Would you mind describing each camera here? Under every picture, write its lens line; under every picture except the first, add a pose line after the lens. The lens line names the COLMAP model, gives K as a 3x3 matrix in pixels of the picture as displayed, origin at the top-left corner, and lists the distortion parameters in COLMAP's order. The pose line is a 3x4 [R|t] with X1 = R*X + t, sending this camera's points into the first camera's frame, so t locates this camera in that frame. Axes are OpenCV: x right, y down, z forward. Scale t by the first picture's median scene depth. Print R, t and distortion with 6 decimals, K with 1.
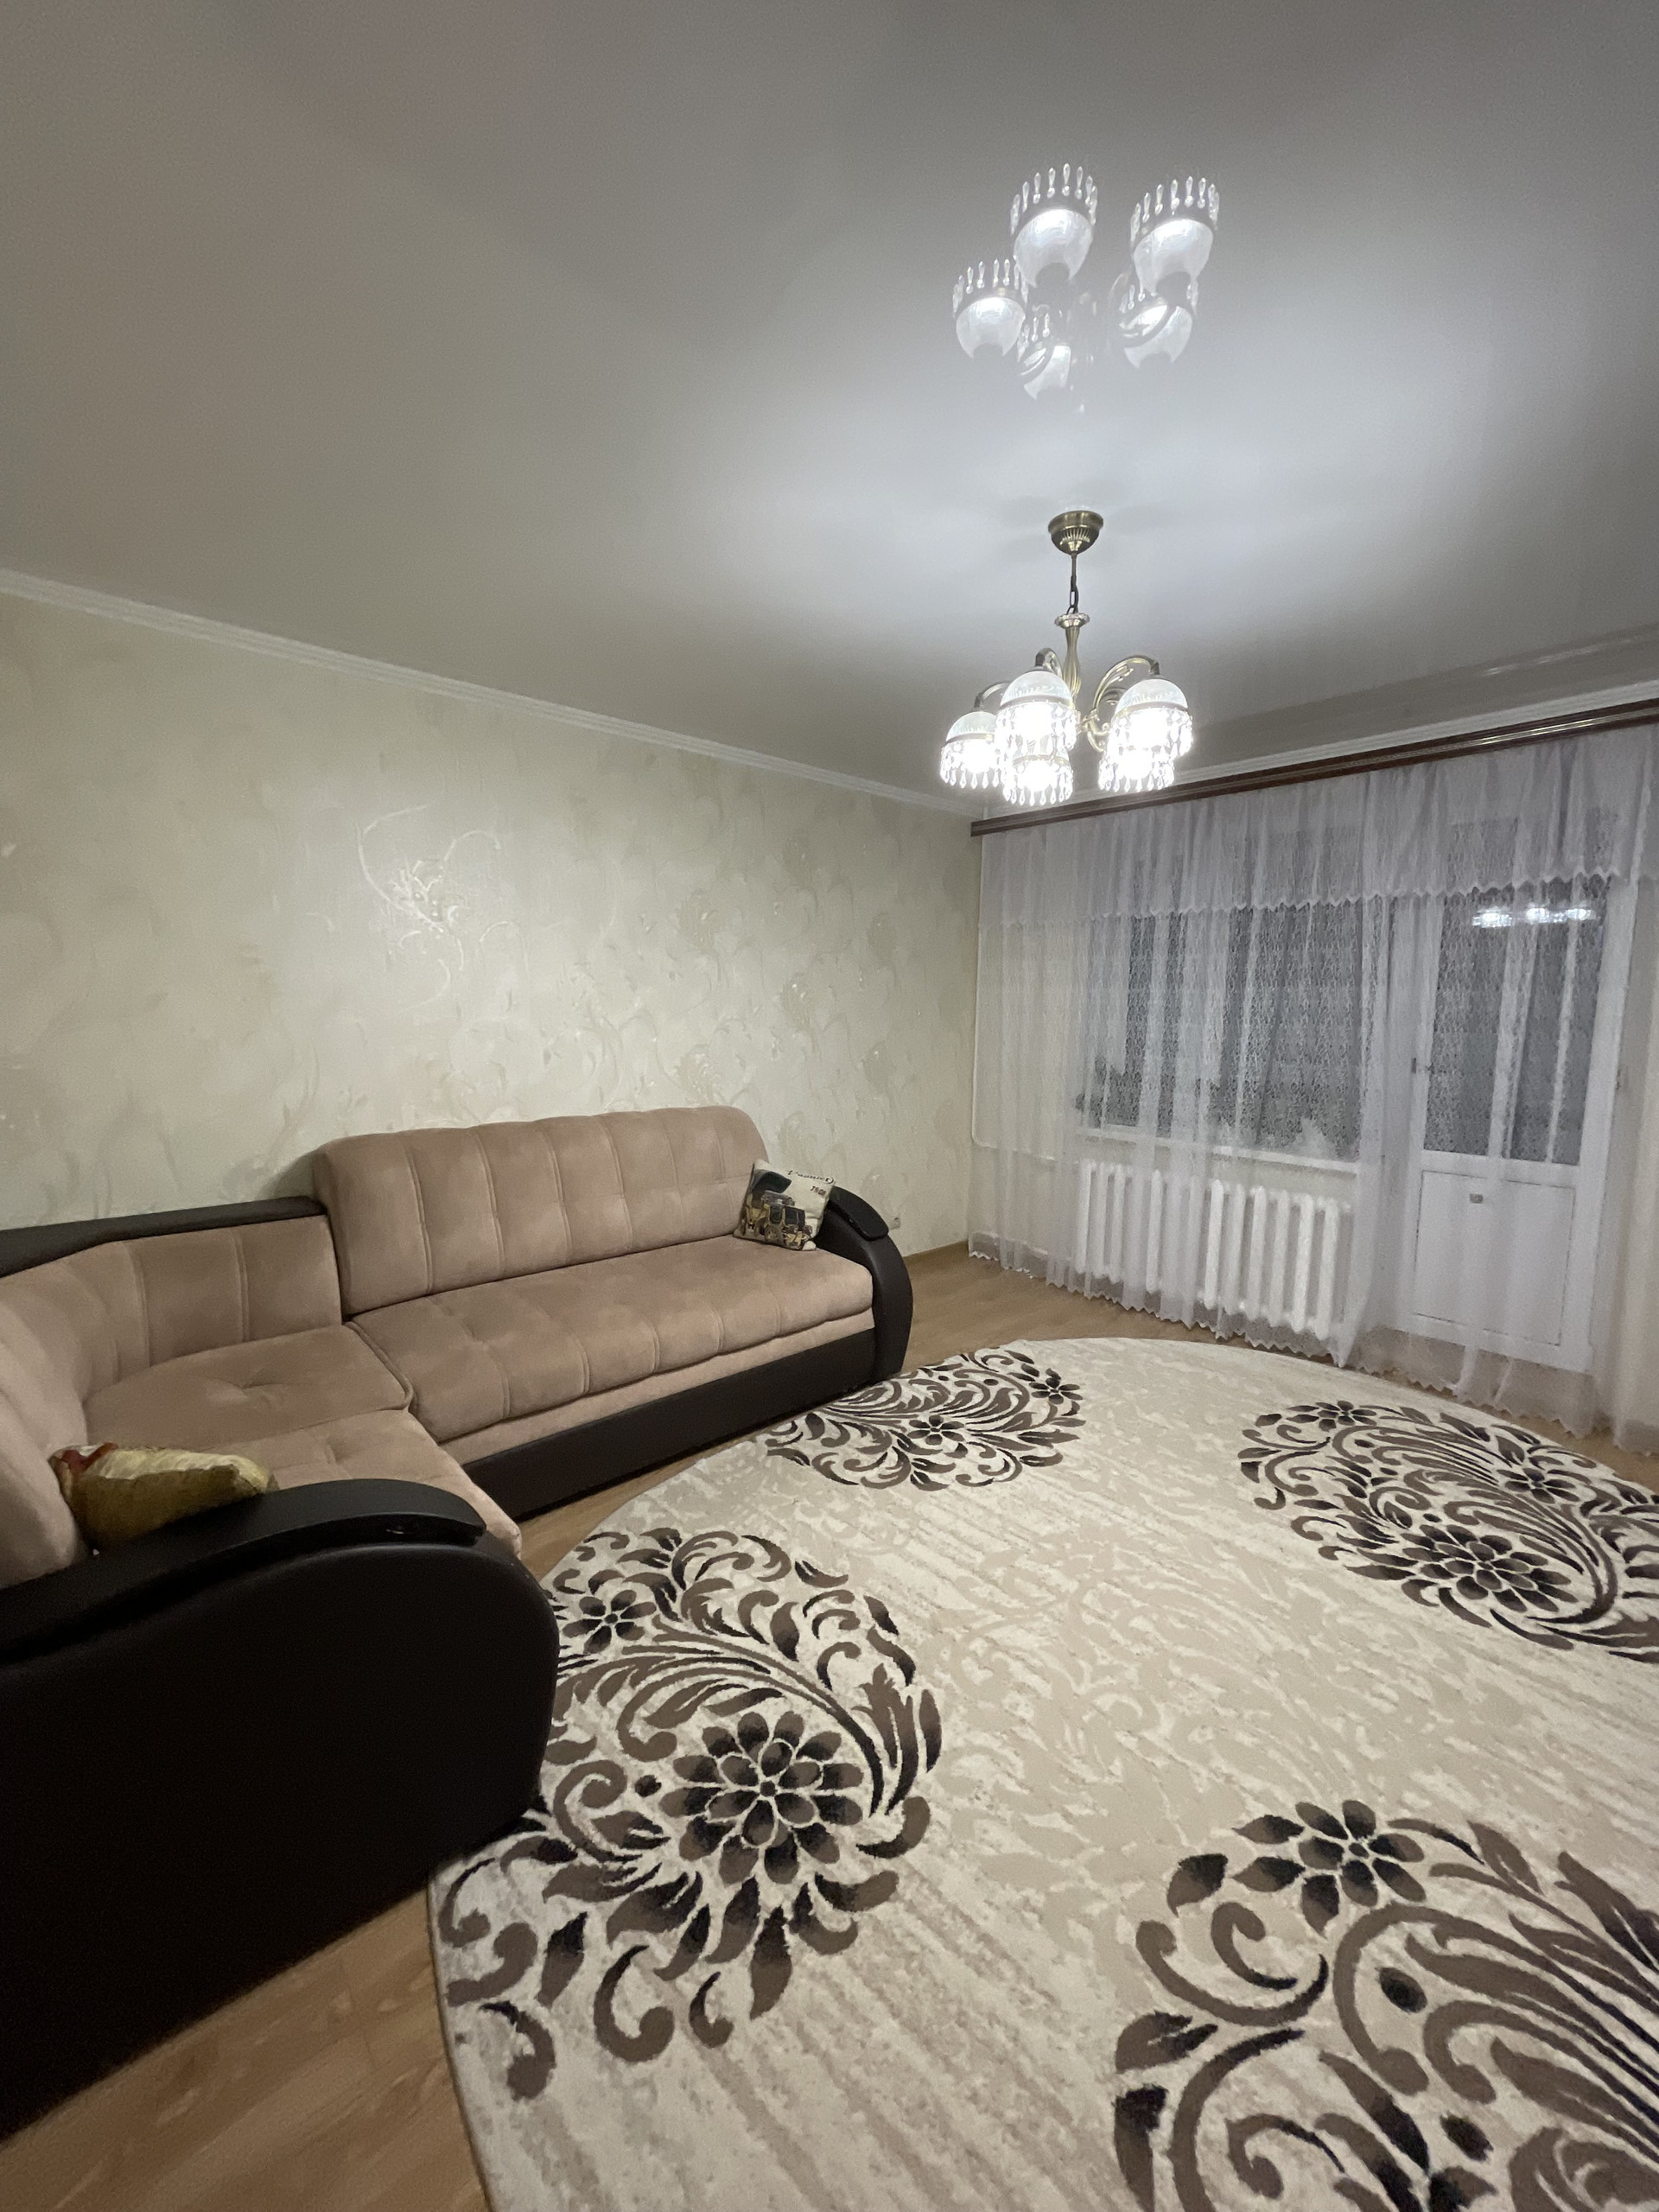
lens RADIAL K [[884.2, 0, 825.3], [0, 884.2, 1106.0], [0, 0, 1]] dist [-0.000910, -0.000876]
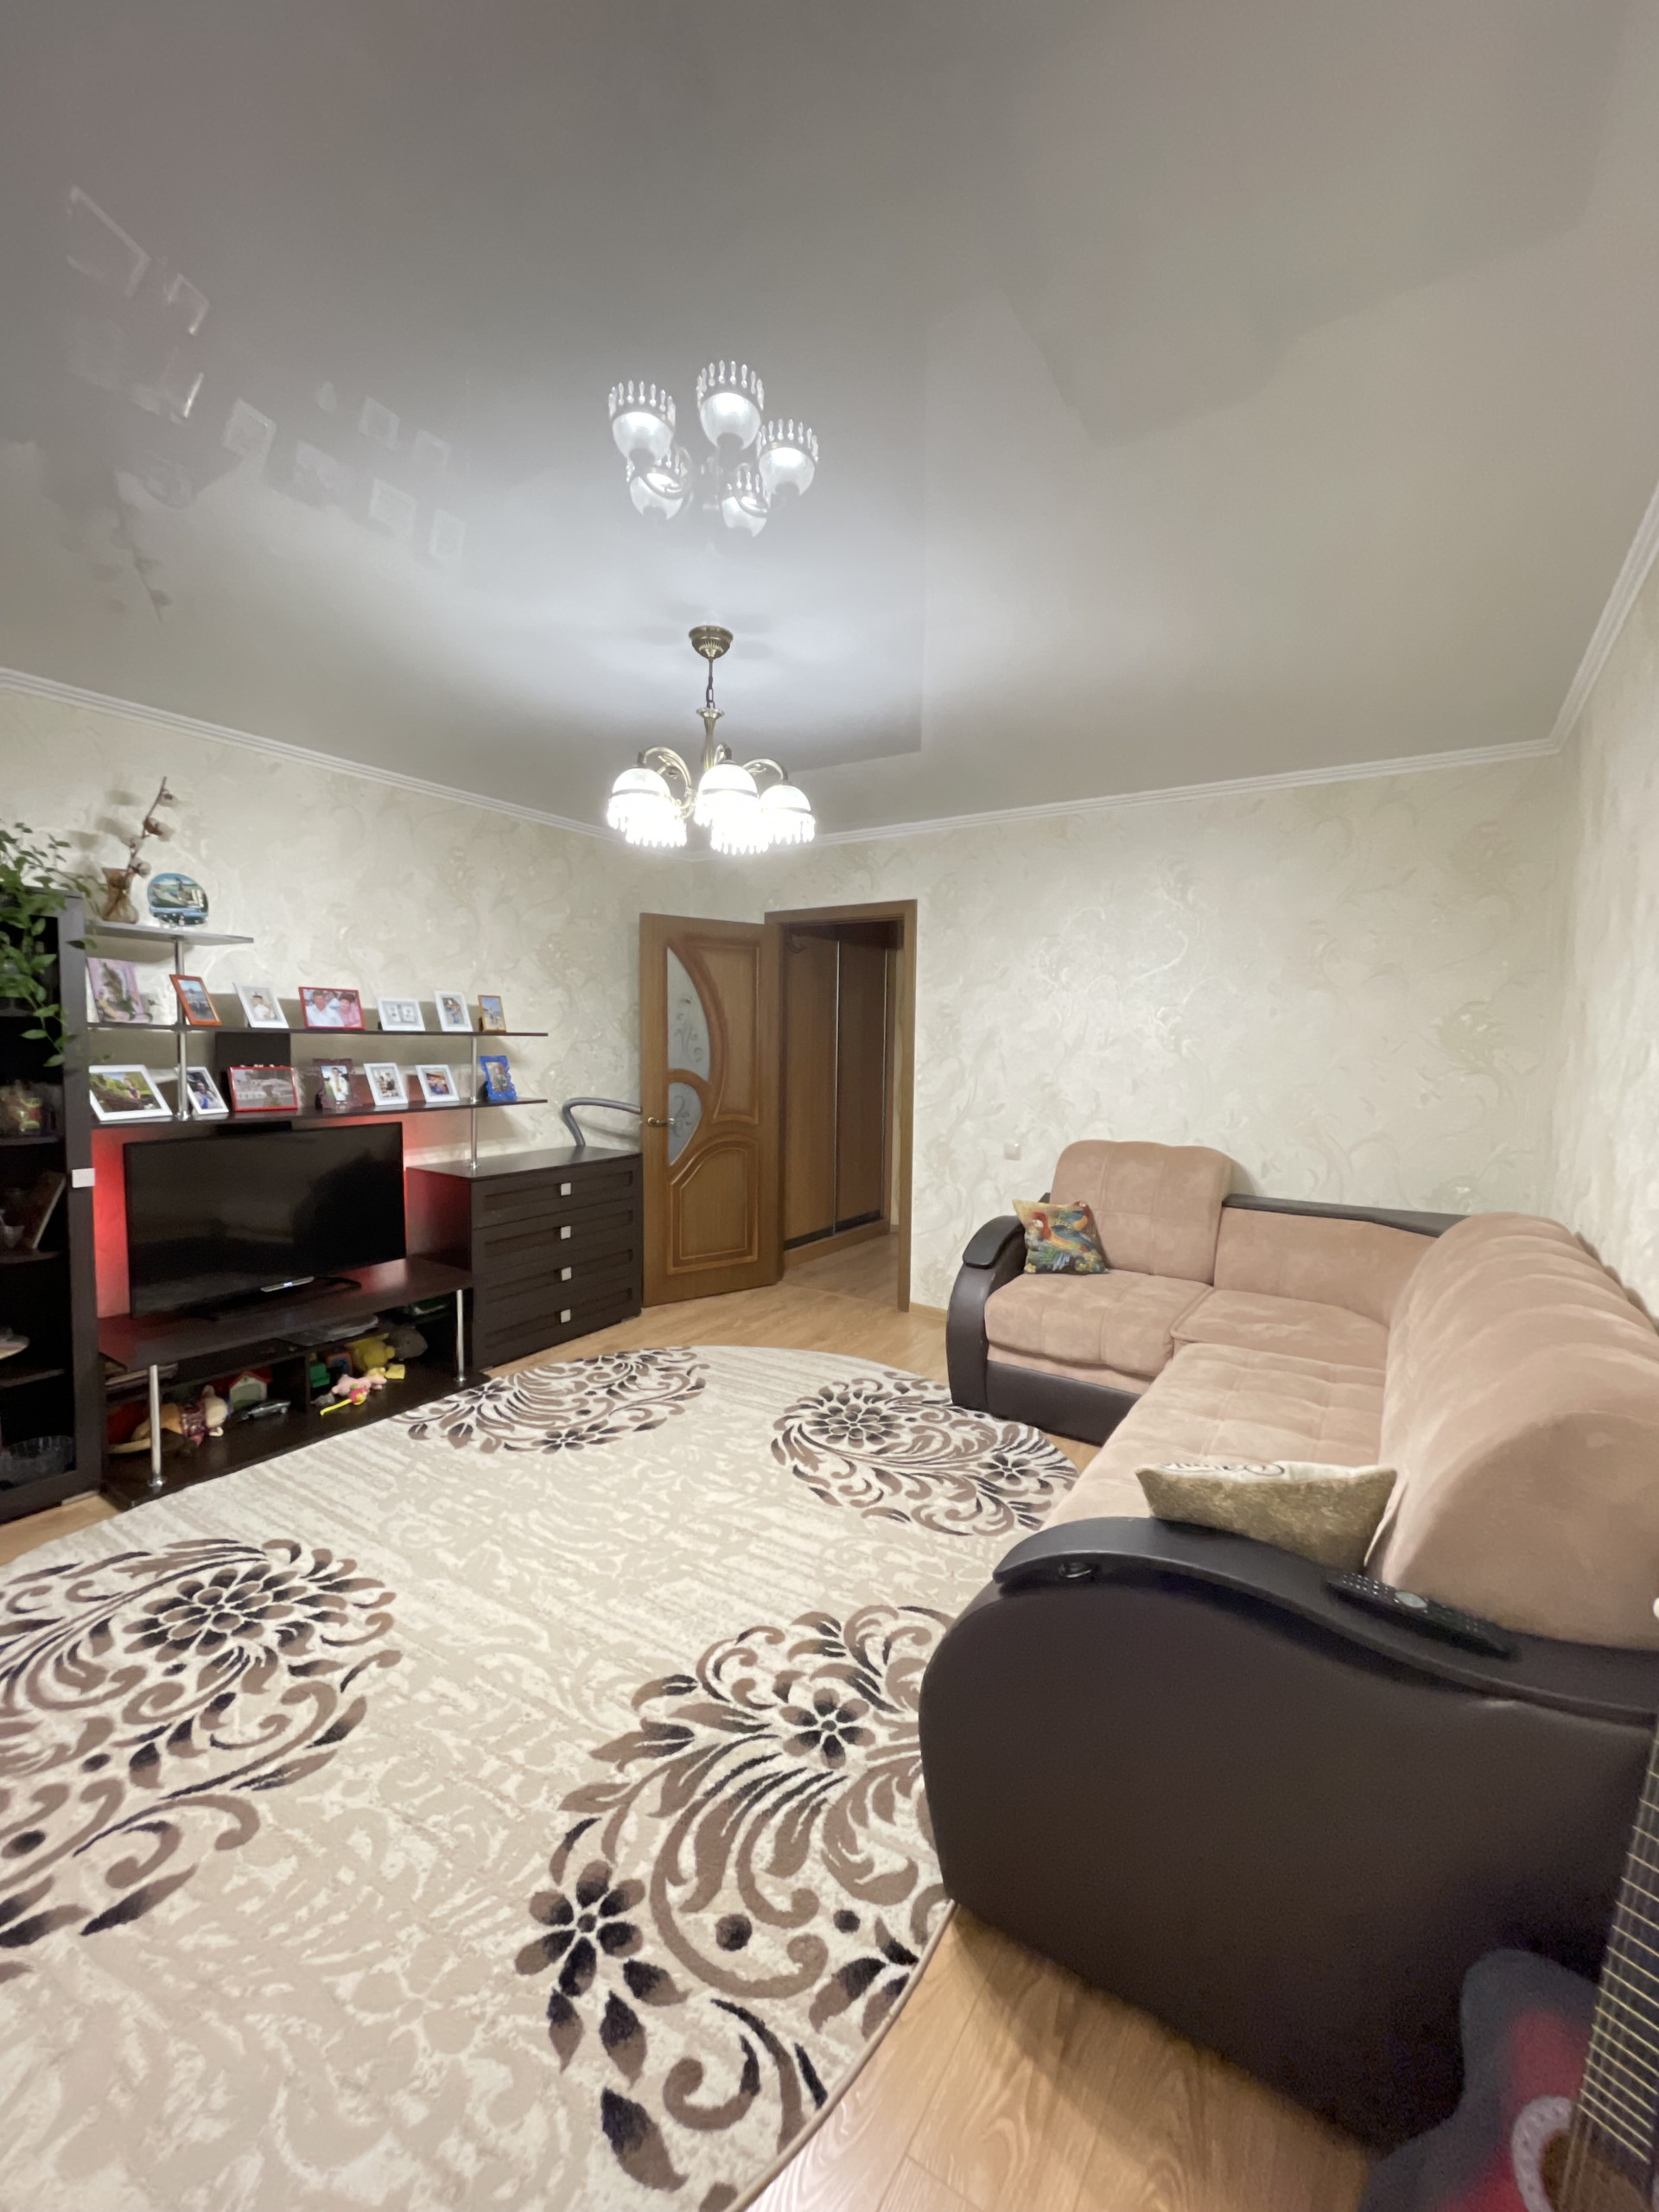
lens RADIAL K [[884.2, 0, 826.4], [0, 884.2, 1099.7], [0, 0, 1]] dist [-0.000910, -0.000876]
pose [[-0.963614, -0.011152, -0.267065, 0.386837], [-0.060308, 0.982437, 0.176579, -0.214299], [0.260405, 0.186260, -0.947363, 1.975749]]
